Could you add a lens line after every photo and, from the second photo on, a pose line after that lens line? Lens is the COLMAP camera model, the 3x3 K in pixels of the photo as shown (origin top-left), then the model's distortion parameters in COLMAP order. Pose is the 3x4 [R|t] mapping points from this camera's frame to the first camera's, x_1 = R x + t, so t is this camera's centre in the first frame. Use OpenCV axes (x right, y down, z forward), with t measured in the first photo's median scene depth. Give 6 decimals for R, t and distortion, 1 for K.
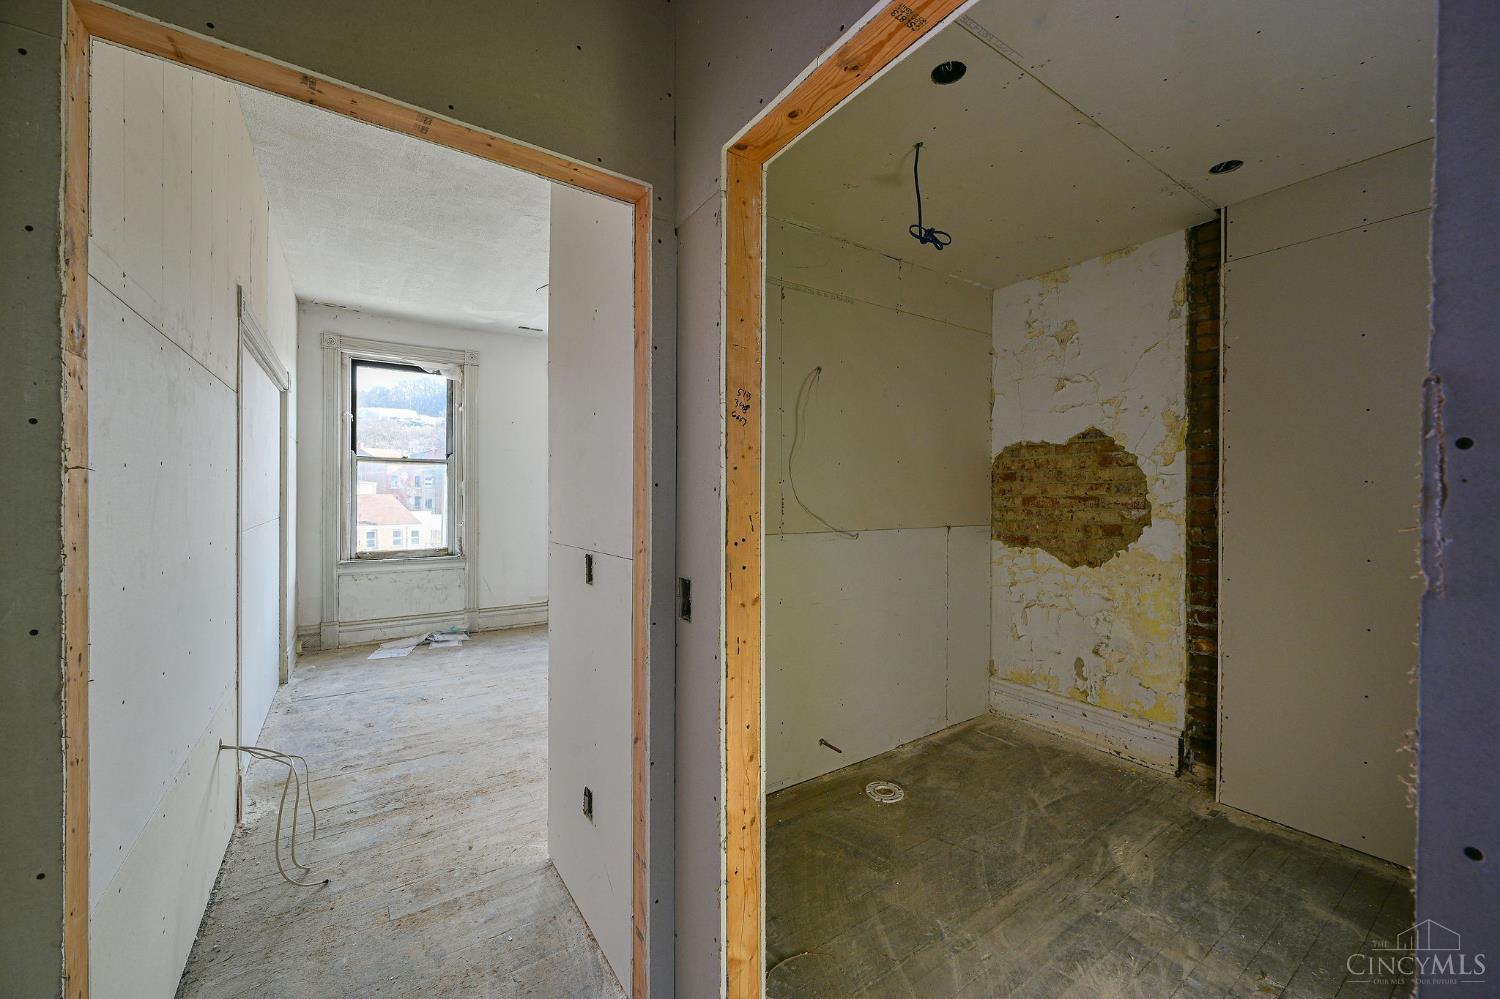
lens RADIAL K [[588.2, 0, 759.2], [0, 588.2, 496.2], [0, 0, 1]] dist [-0.001372, -0.000070]
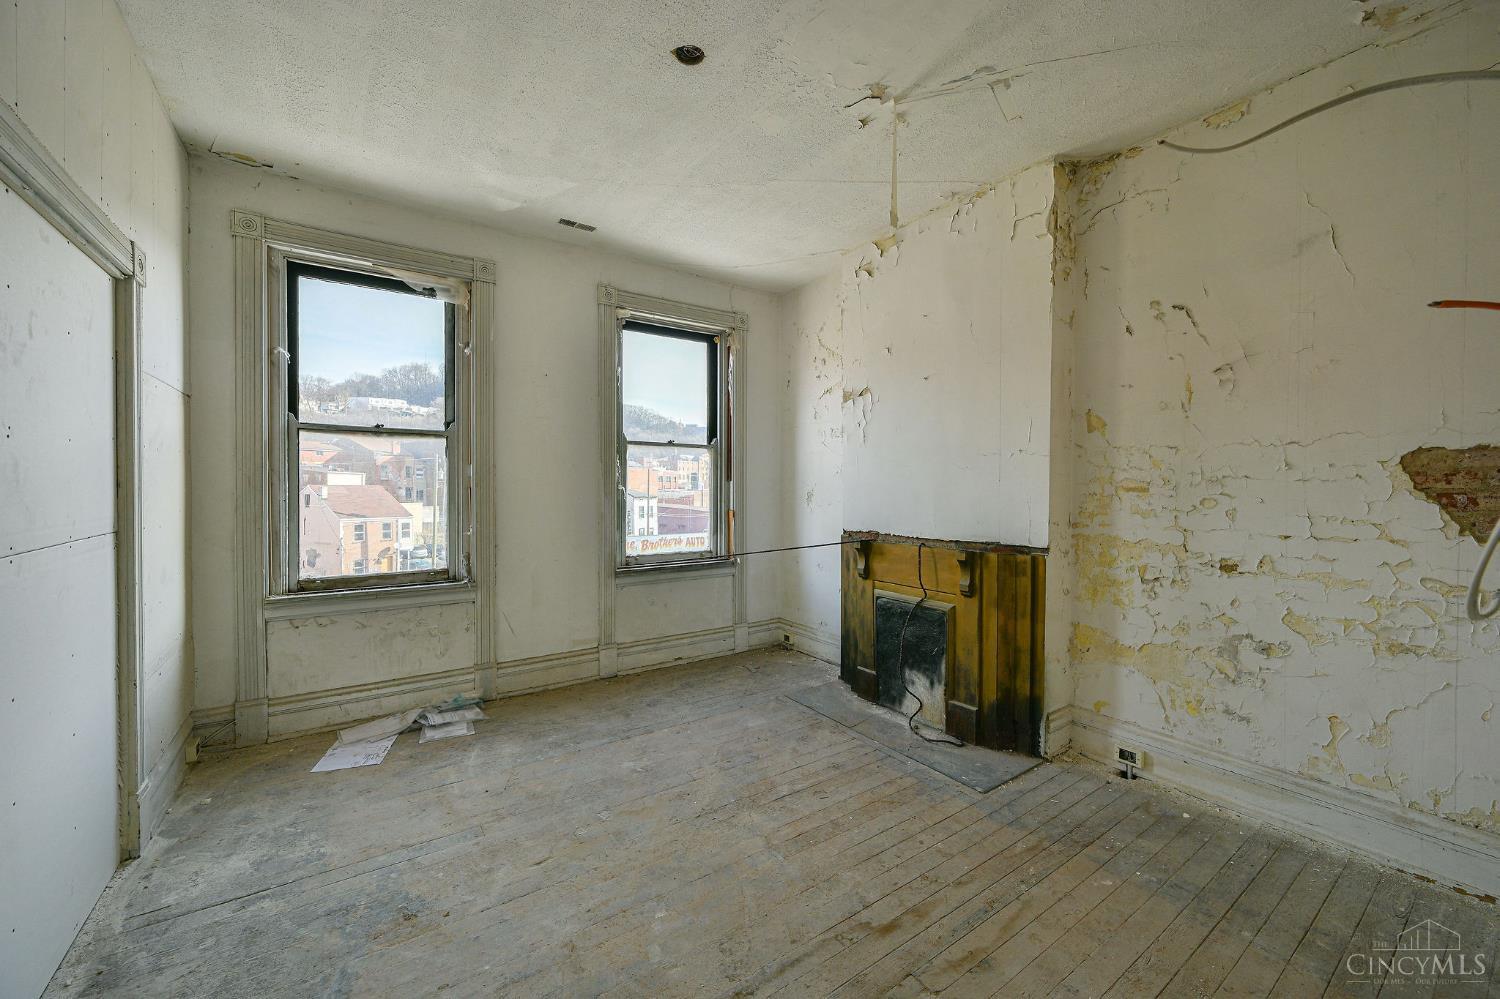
lens RADIAL K [[588.2, 0, 758.5], [0, 588.2, 494.2], [0, 0, 1]] dist [-0.001372, -0.000070]
pose [[0.999948, 0.000112, 0.010161, -0.211118], [-0.000233, 0.999929, 0.011884, -0.001125], [-0.010159, -0.011886, 0.999878, 0.380773]]
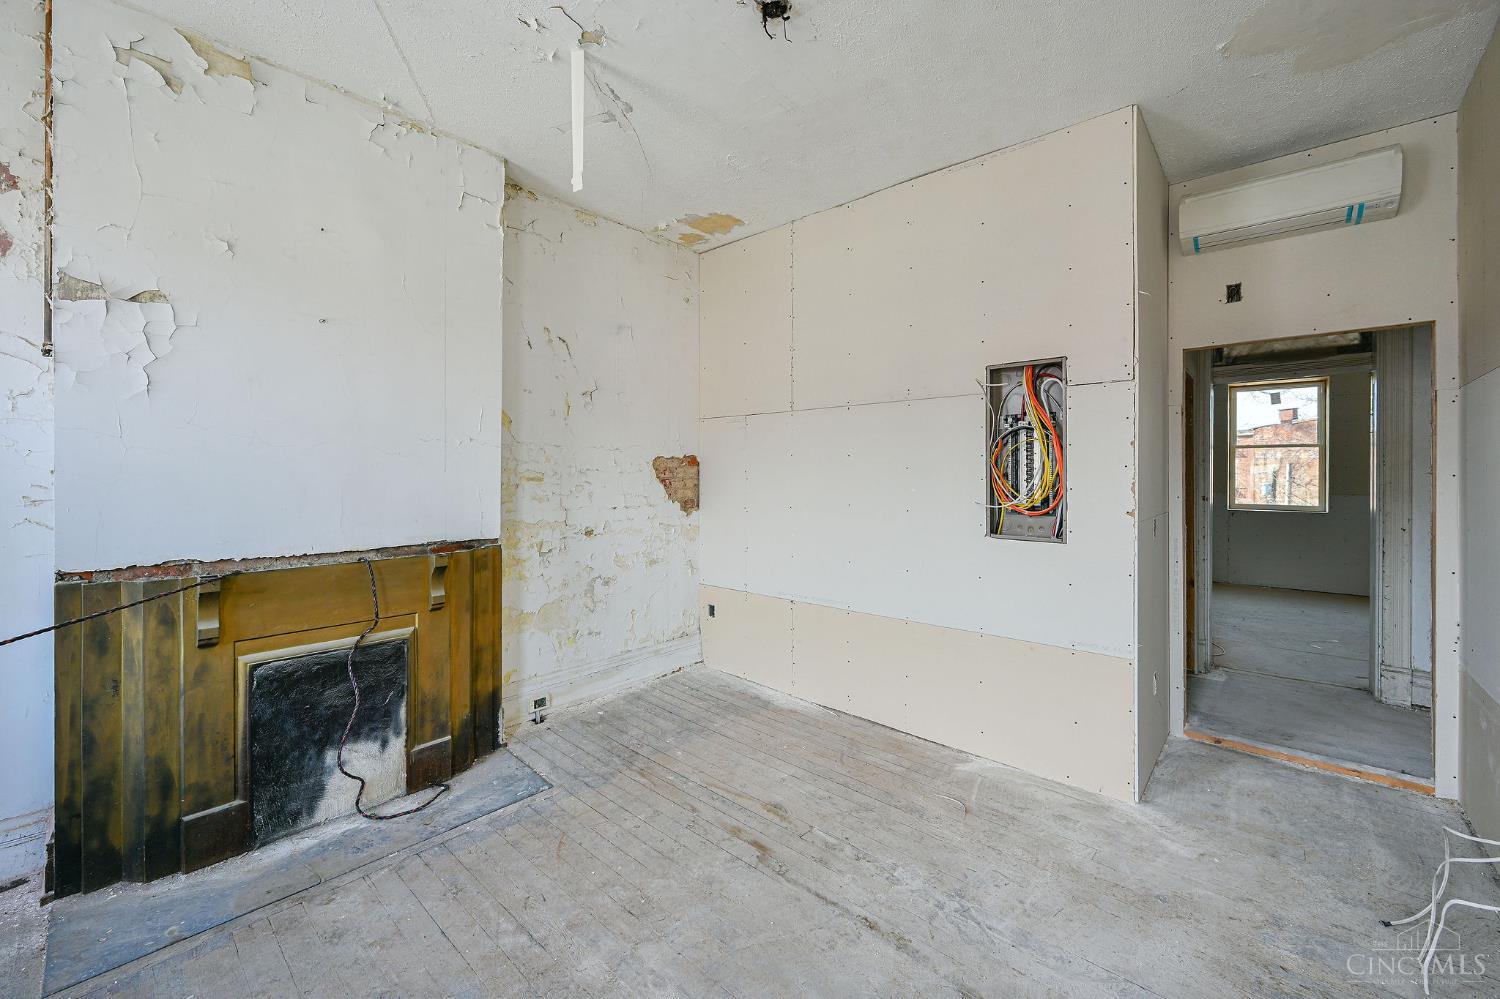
lens RADIAL K [[588.2, 0, 747.3], [0, 588.2, 475.3], [0, 0, 1]] dist [-0.001372, -0.000070]
pose [[-0.221918, -0.004309, 0.975056, -0.546263], [0.000006, 0.999990, 0.004421, -0.006324], [-0.975065, 0.000987, -0.221915, 0.841037]]
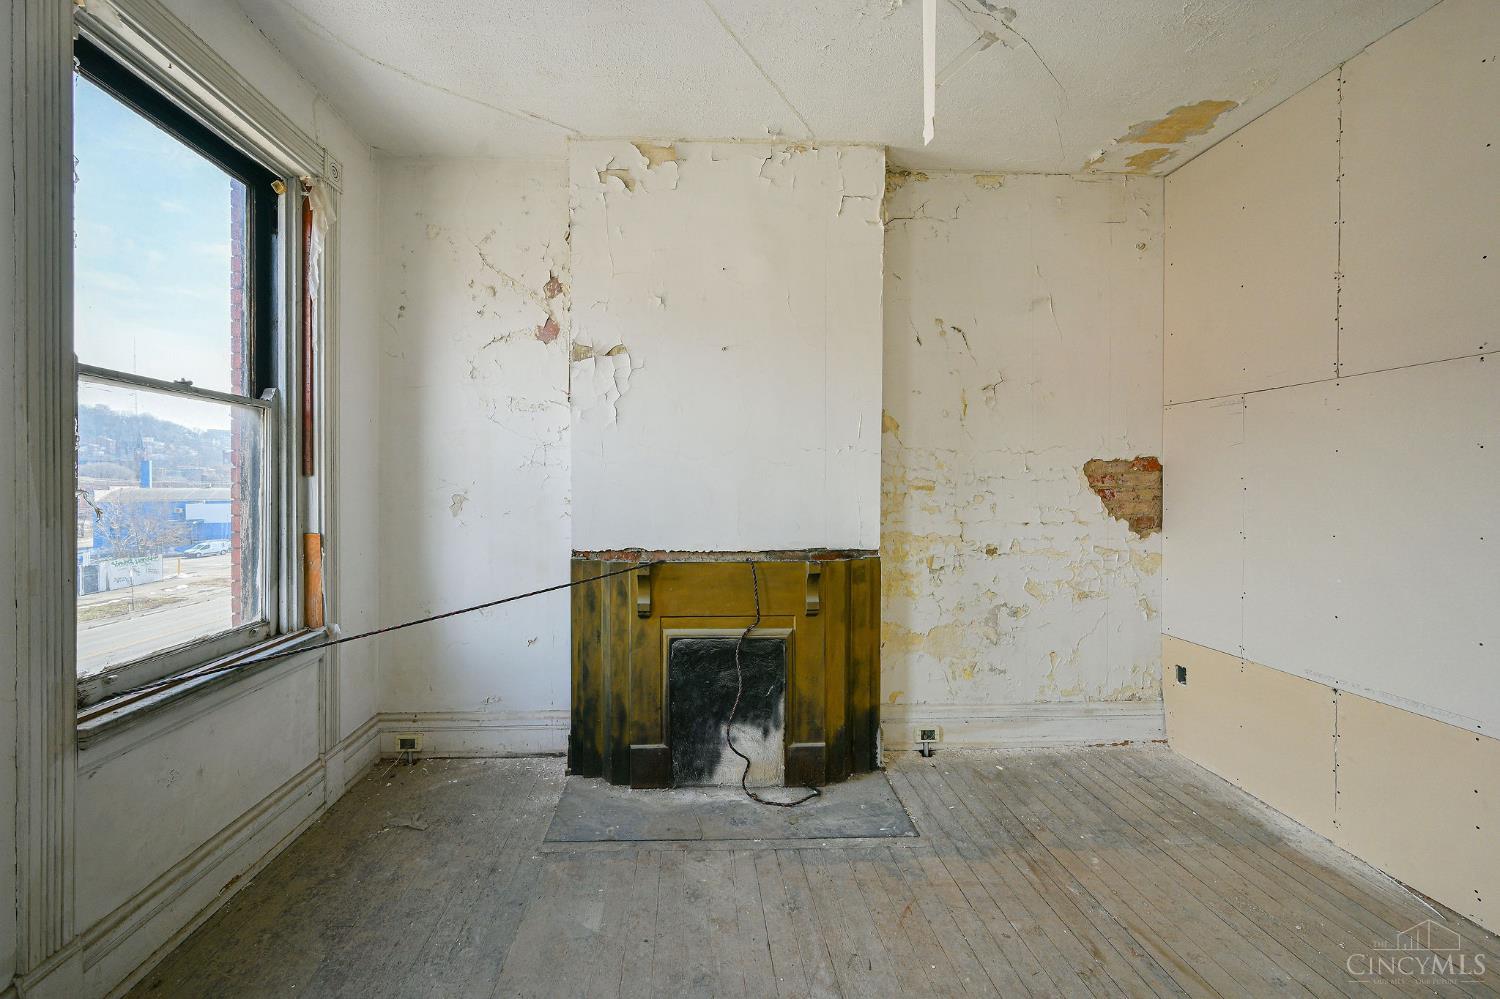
lens RADIAL K [[588.2, 0, 727.5], [0, 588.2, 491.4], [0, 0, 1]] dist [-0.001372, -0.000070]
pose [[0.534925, -0.010566, 0.844833, -0.466740], [0.002598, 0.999938, 0.010861, -0.002780], [-0.844895, -0.003615, 0.534919, 0.775897]]
